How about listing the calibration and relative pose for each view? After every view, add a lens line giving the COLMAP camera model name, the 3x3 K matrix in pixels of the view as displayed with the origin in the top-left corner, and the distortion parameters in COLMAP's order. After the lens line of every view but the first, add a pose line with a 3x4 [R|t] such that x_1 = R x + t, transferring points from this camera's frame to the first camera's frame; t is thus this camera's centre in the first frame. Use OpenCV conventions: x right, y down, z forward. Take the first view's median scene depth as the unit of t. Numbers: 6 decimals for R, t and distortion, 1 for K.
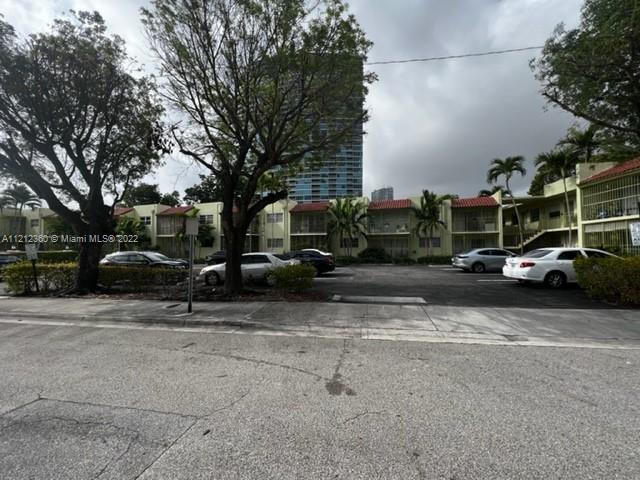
lens RADIAL K [[256.4, 0, 321.3], [0, 256.4, 244.1], [0, 0, 1]] dist [0.015099, 0.000157]
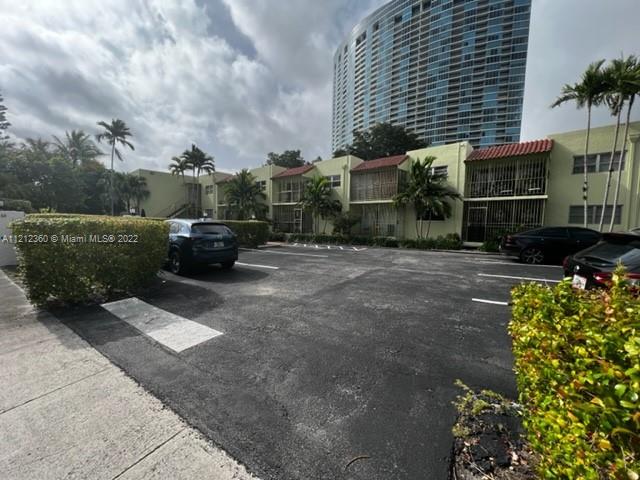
lens RADIAL K [[256.4, 0, 319.0], [0, 256.4, 240.6], [0, 0, 1]] dist [0.015099, 0.000157]
pose [[0.932829, 0.053527, -0.356320, -0.419561], [-0.026010, 0.996328, 0.081578, 0.013973], [0.359378, -0.066830, 0.930796, 0.295377]]
